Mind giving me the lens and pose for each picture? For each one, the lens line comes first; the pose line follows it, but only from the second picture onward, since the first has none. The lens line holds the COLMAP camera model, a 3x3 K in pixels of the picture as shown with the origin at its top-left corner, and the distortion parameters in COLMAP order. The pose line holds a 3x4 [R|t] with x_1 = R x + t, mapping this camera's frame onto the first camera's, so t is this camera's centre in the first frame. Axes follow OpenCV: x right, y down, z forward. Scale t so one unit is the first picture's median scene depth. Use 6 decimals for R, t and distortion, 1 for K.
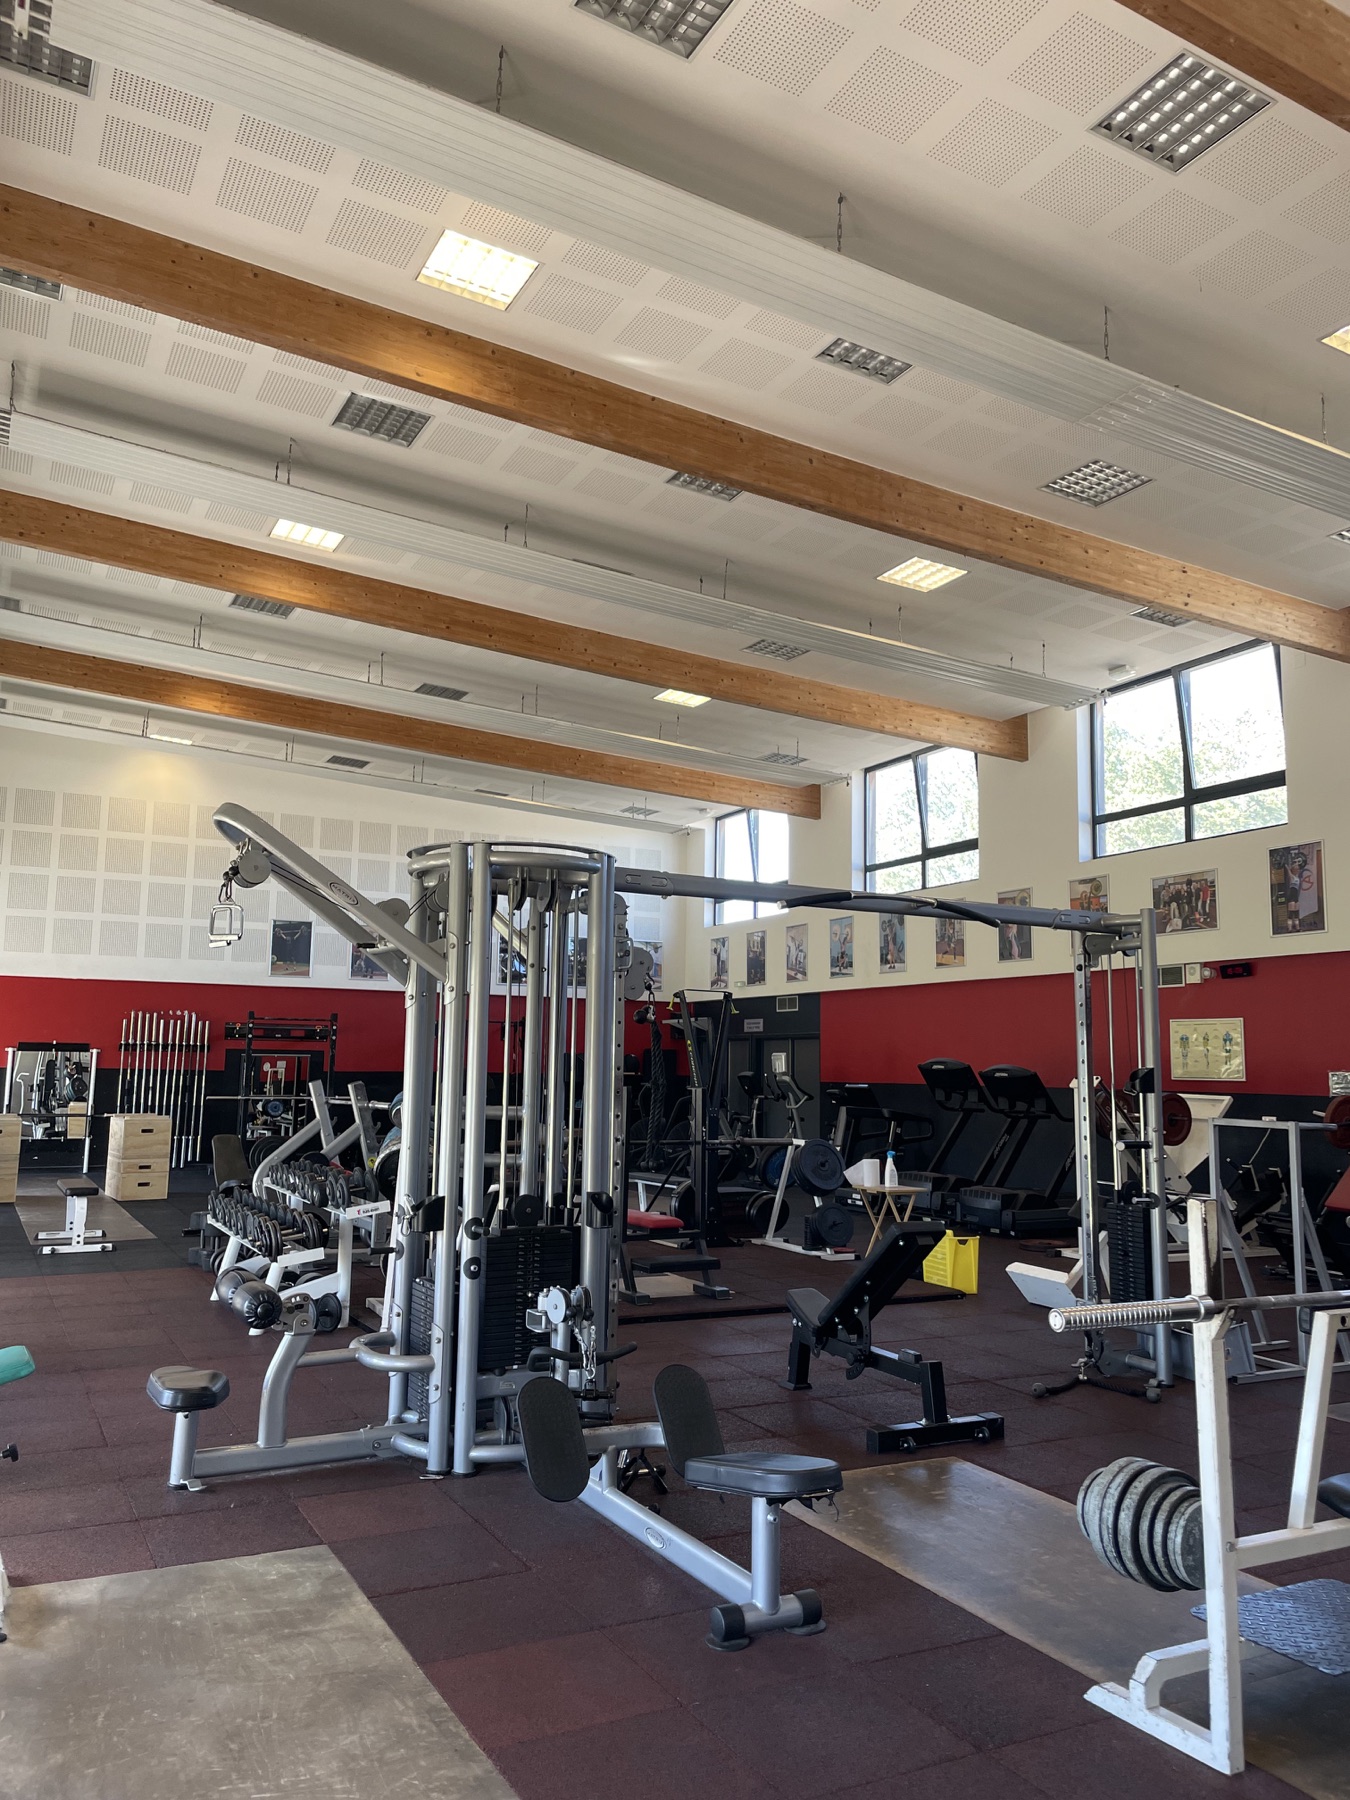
lens RADIAL K [[1369.6, 0, 695.3], [0, 1369.6, 892.9], [0, 0, 1]] dist [0.065650, -0.077090]
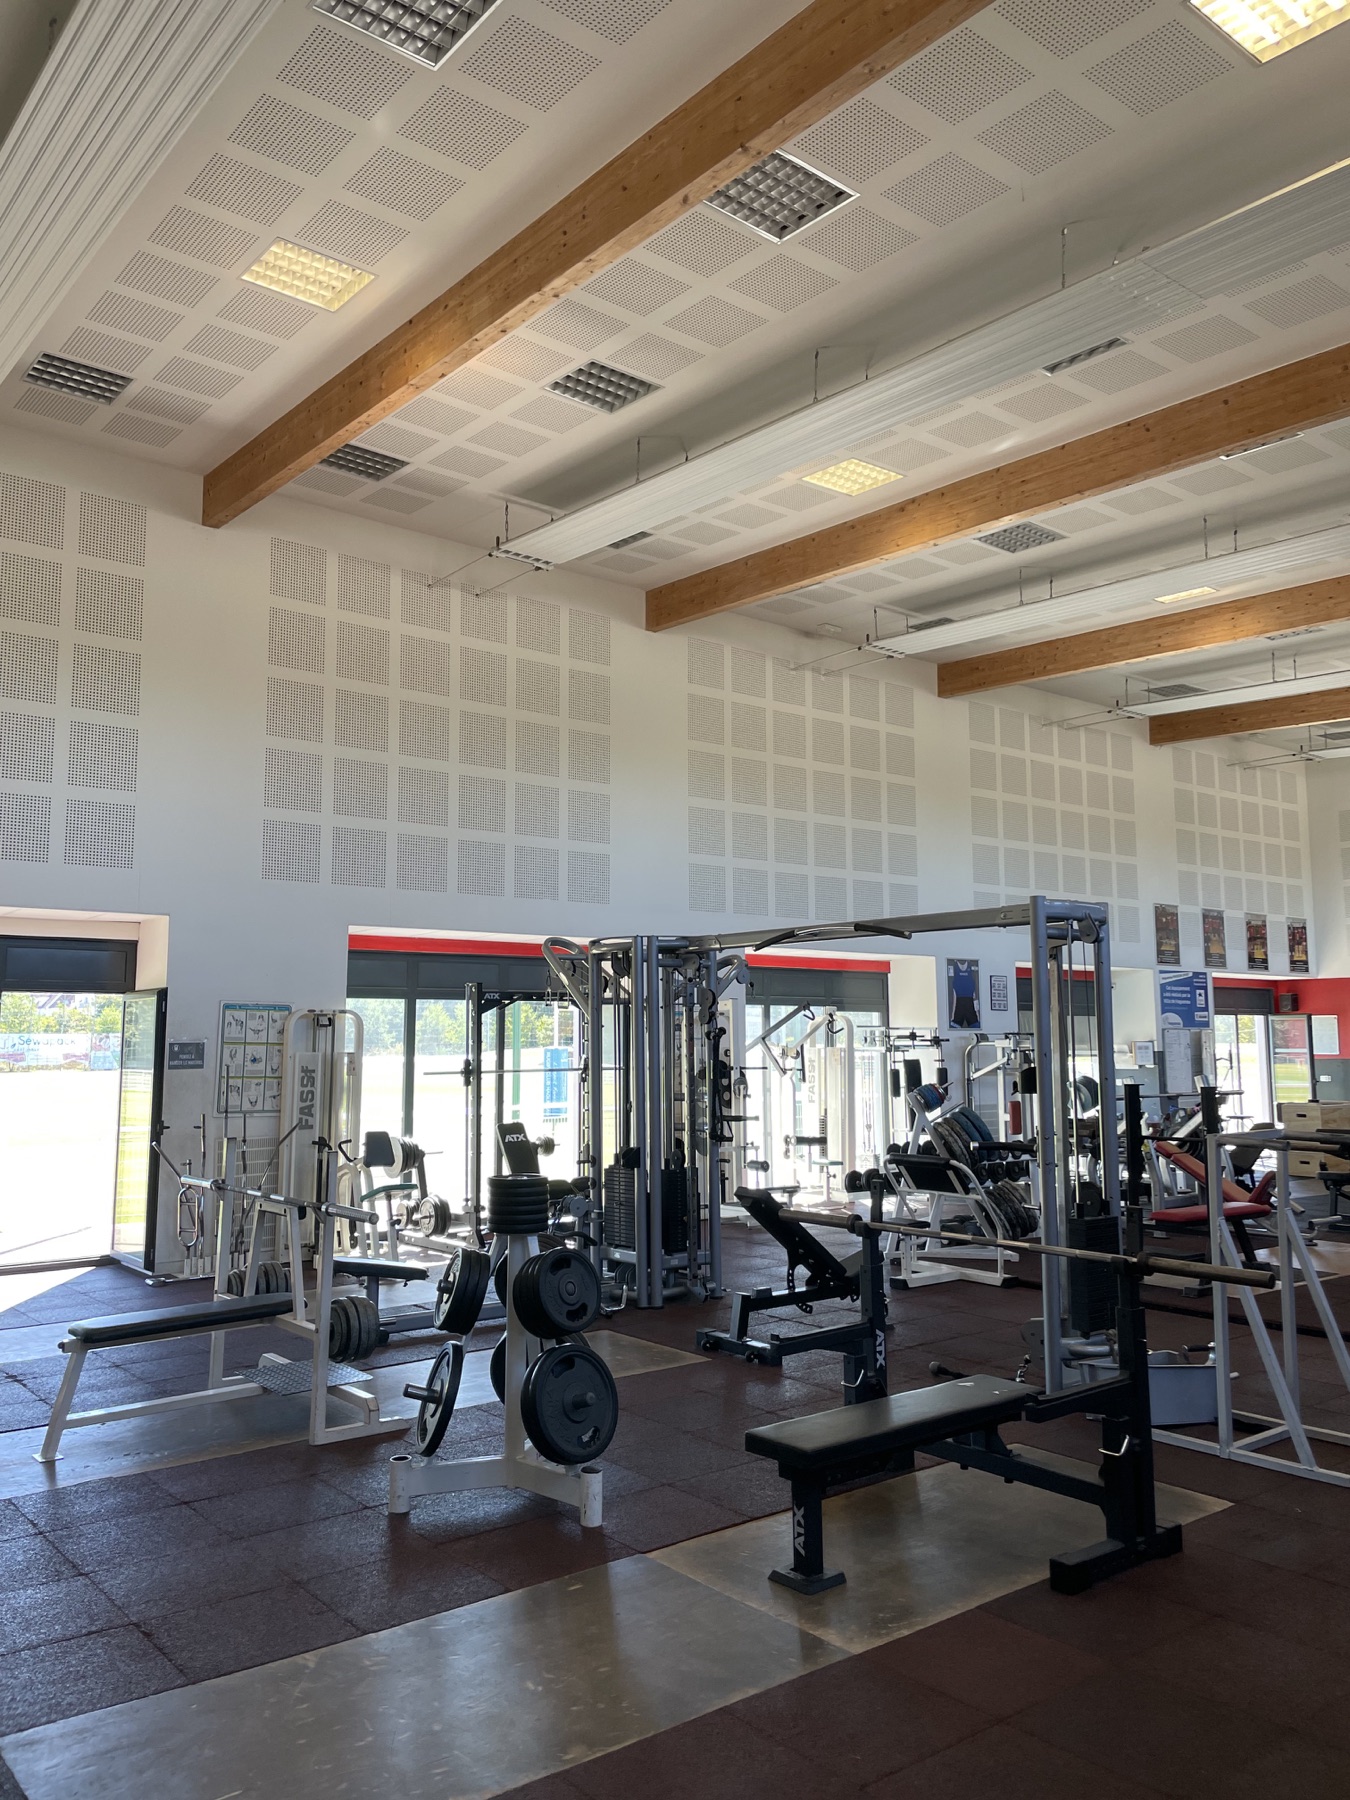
lens RADIAL K [[1369.6, 0, 683.1], [0, 1369.6, 886.9], [0, 0, 1]] dist [0.065650, -0.077090]
pose [[0.184360, -0.129518, -0.974288, 0.466348], [0.135699, 0.985140, -0.105283, 0.028213], [0.973446, -0.112800, 0.199196, 0.228015]]
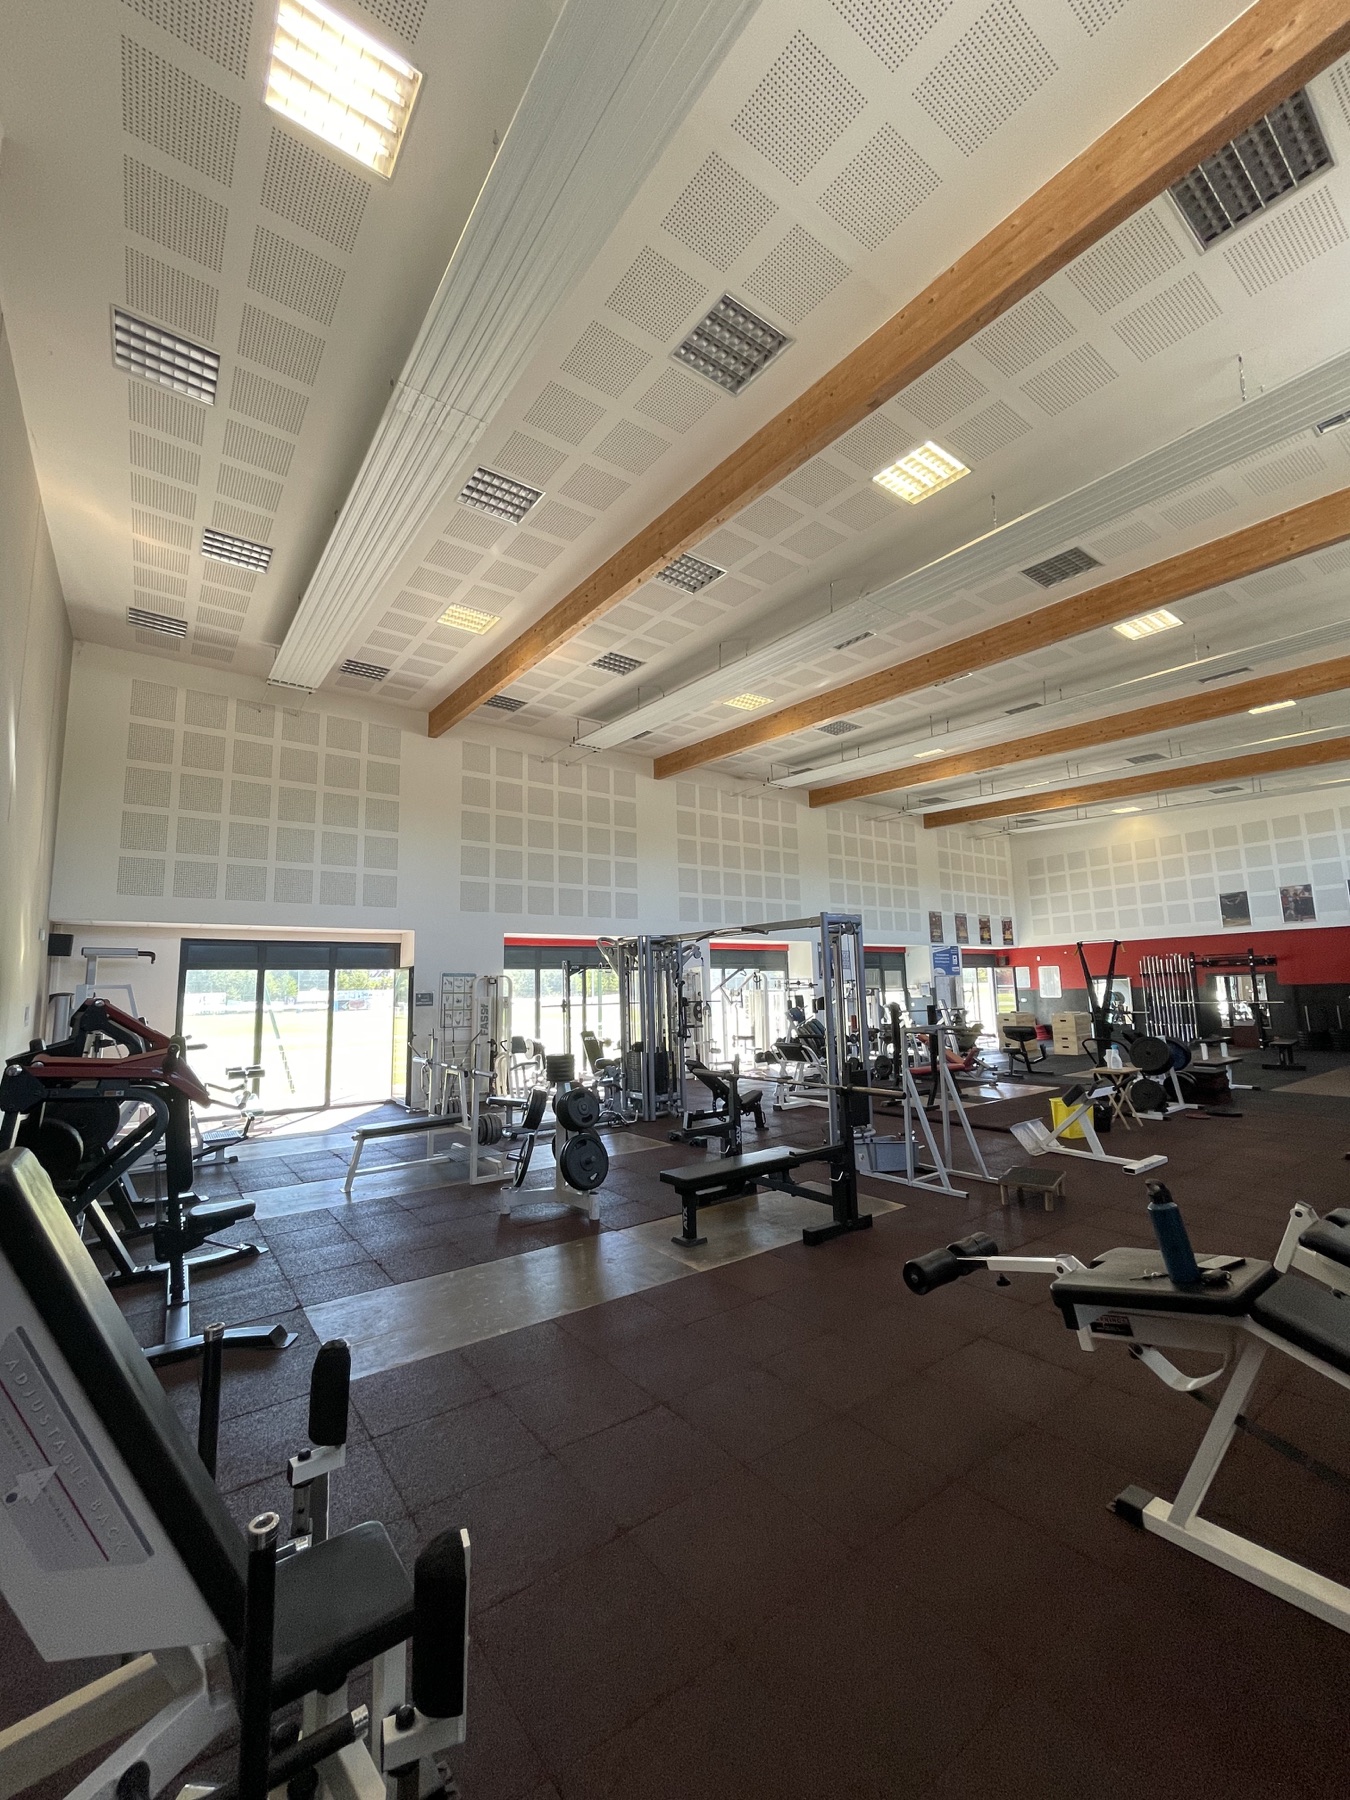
lens RADIAL K [[726.5, 0, 674.1], [0, 726.5, 897.7], [0, 0, 1]] dist [-0.004257, -0.000090]
pose [[0.141243, -0.145630, -0.979205, 0.498598], [0.155380, 0.980123, -0.123354, 0.032897], [0.977705, -0.134726, 0.161063, 0.252046]]
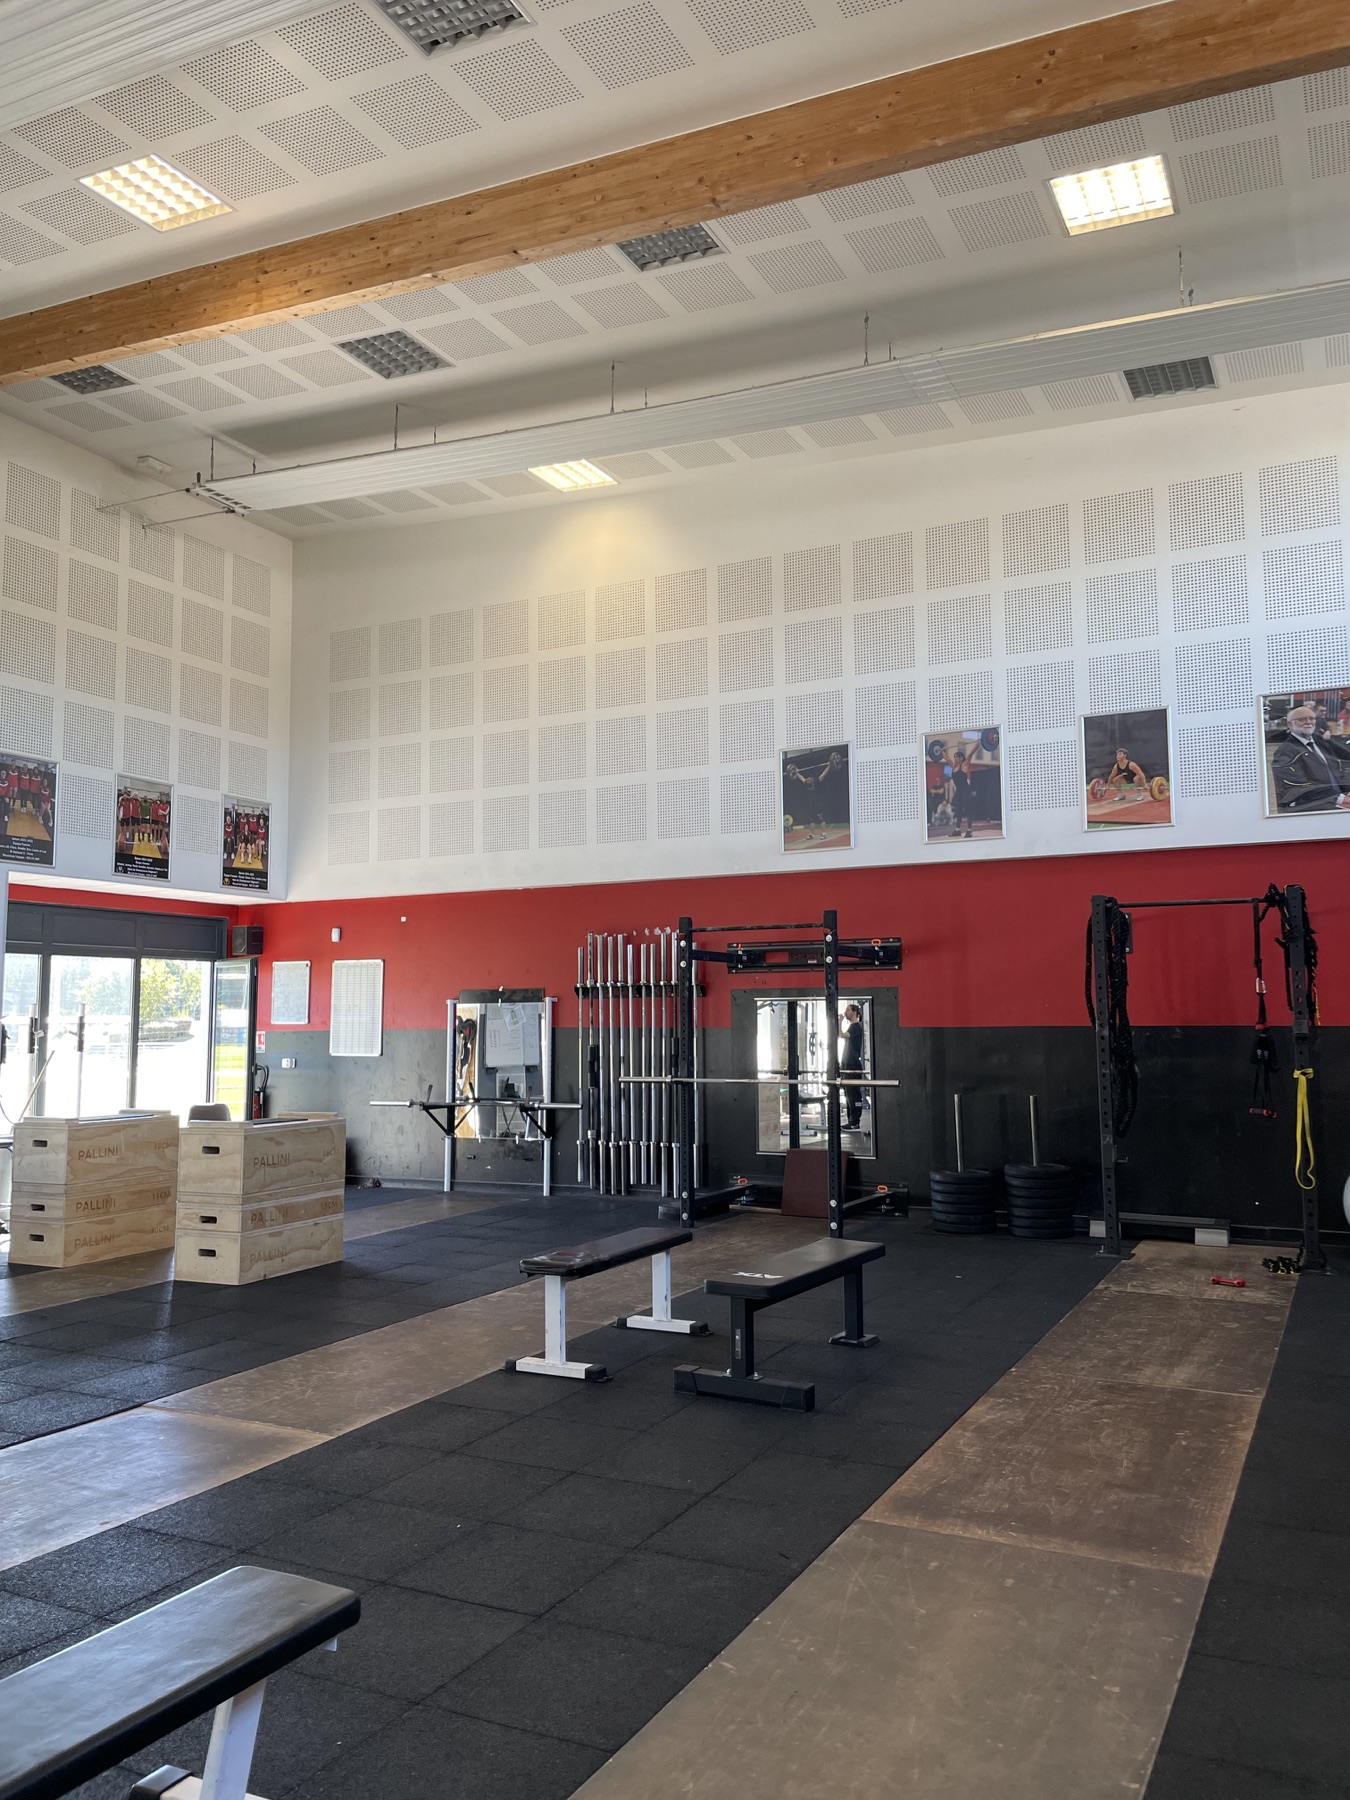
lens RADIAL K [[1369.6, 0, 668.7], [0, 1369.6, 892.2], [0, 0, 1]] dist [0.065650, -0.077090]
pose [[0.572191, -0.096933, -0.814372, 0.112594], [0.120949, 0.992106, -0.033108, 0.097485], [0.811153, -0.079553, 0.579399, 0.723648]]
